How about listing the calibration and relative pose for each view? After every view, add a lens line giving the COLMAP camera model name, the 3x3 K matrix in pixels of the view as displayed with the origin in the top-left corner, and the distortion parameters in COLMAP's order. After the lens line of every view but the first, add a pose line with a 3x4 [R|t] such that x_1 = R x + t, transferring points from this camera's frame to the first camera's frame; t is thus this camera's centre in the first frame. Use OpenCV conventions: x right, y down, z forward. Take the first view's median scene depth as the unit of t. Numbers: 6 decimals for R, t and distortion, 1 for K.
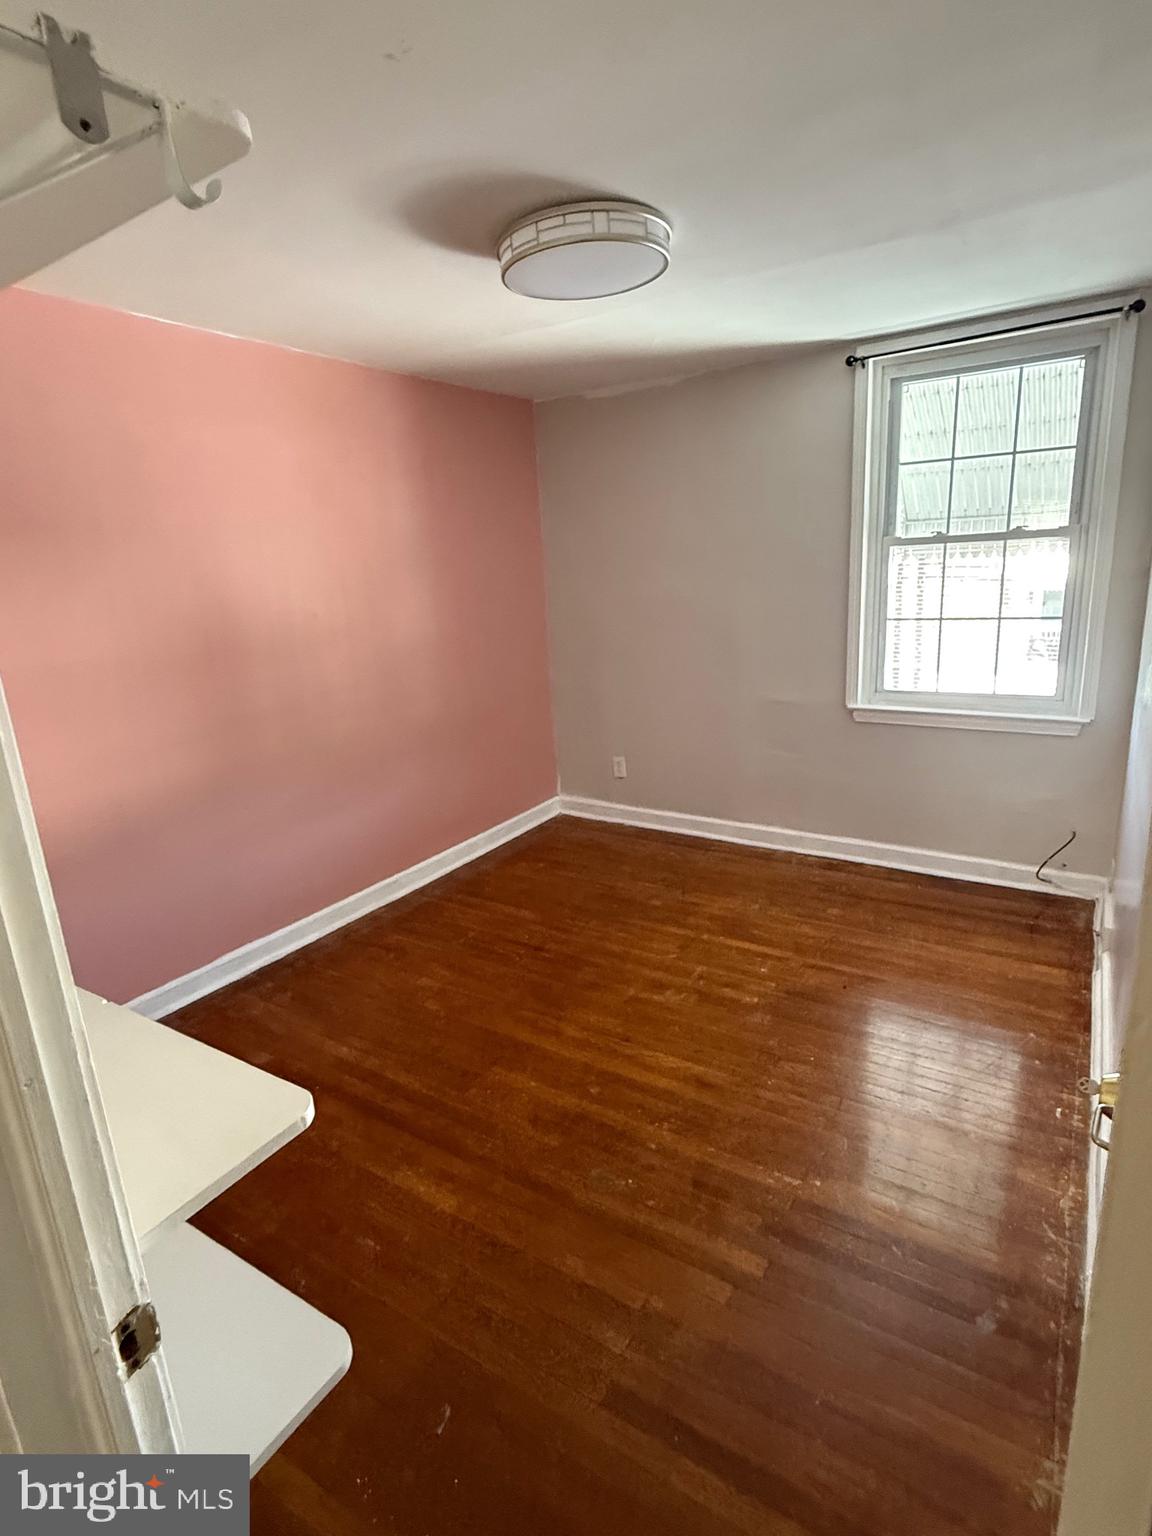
lens RADIAL K [[779.7, 0, 575.6], [0, 779.7, 763.3], [0, 0, 1]] dist [-0.005272, -0.000309]
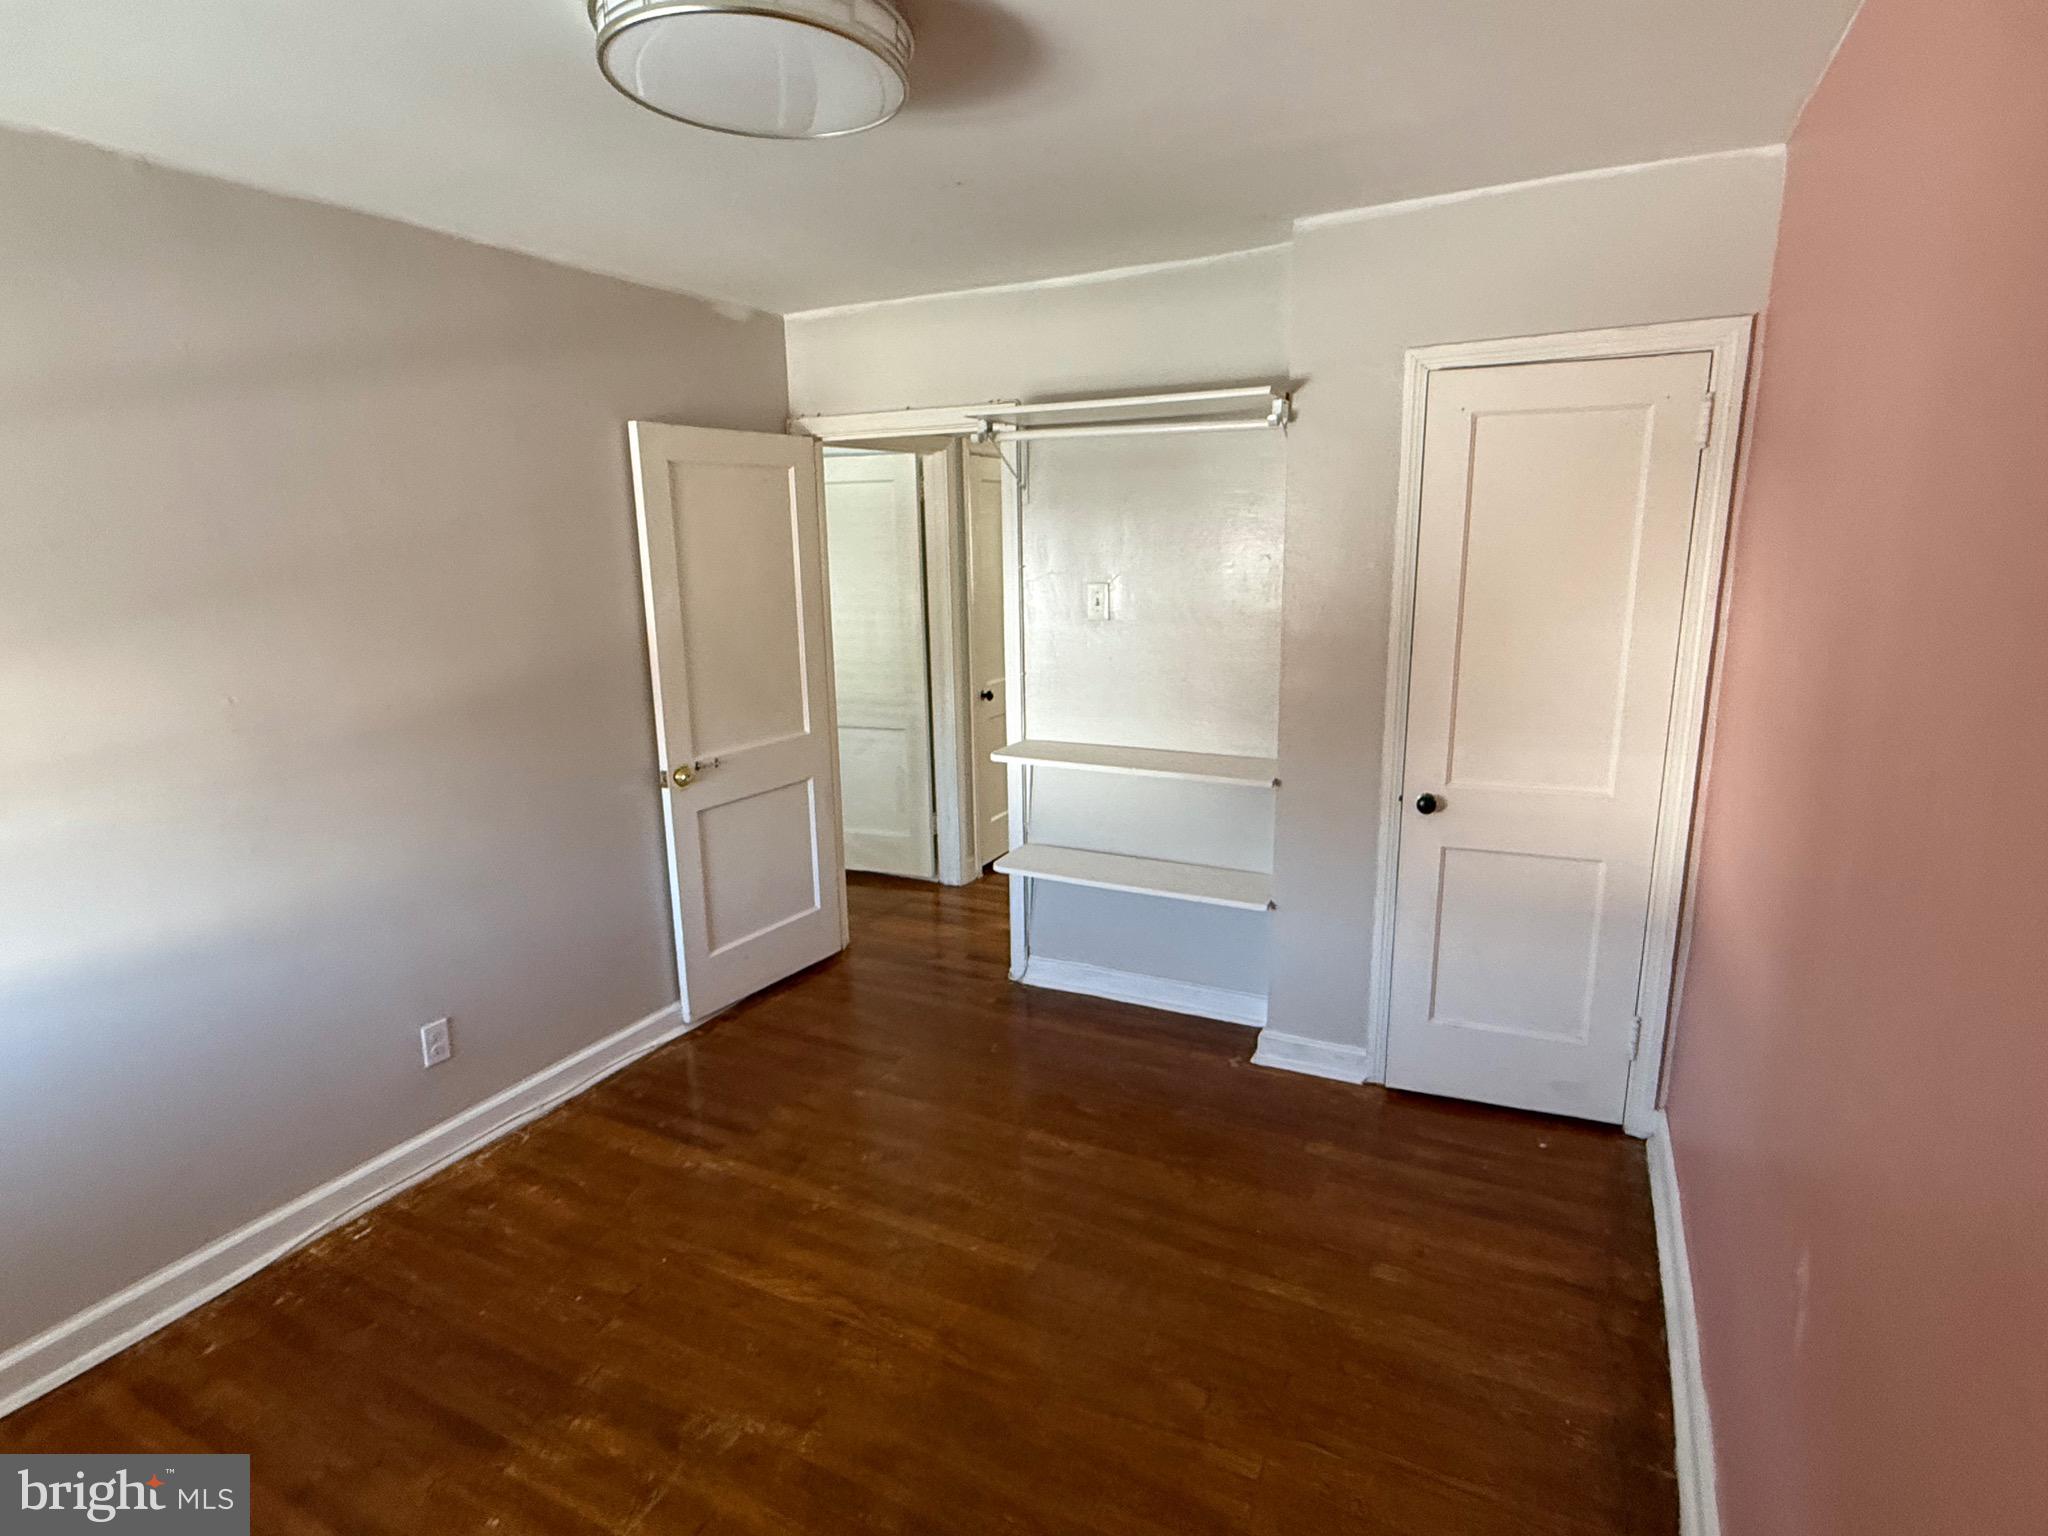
lens RADIAL K [[1060.4, 0, 1020.6], [0, 1060.4, 762.2], [0, 0, 1]] dist [0.003262, 0.000623]
pose [[-0.992788, 0.092695, -0.076029, -0.064328], [0.048265, 0.889547, 0.454286, -0.466623], [0.109741, 0.447340, -0.887606, 1.668349]]
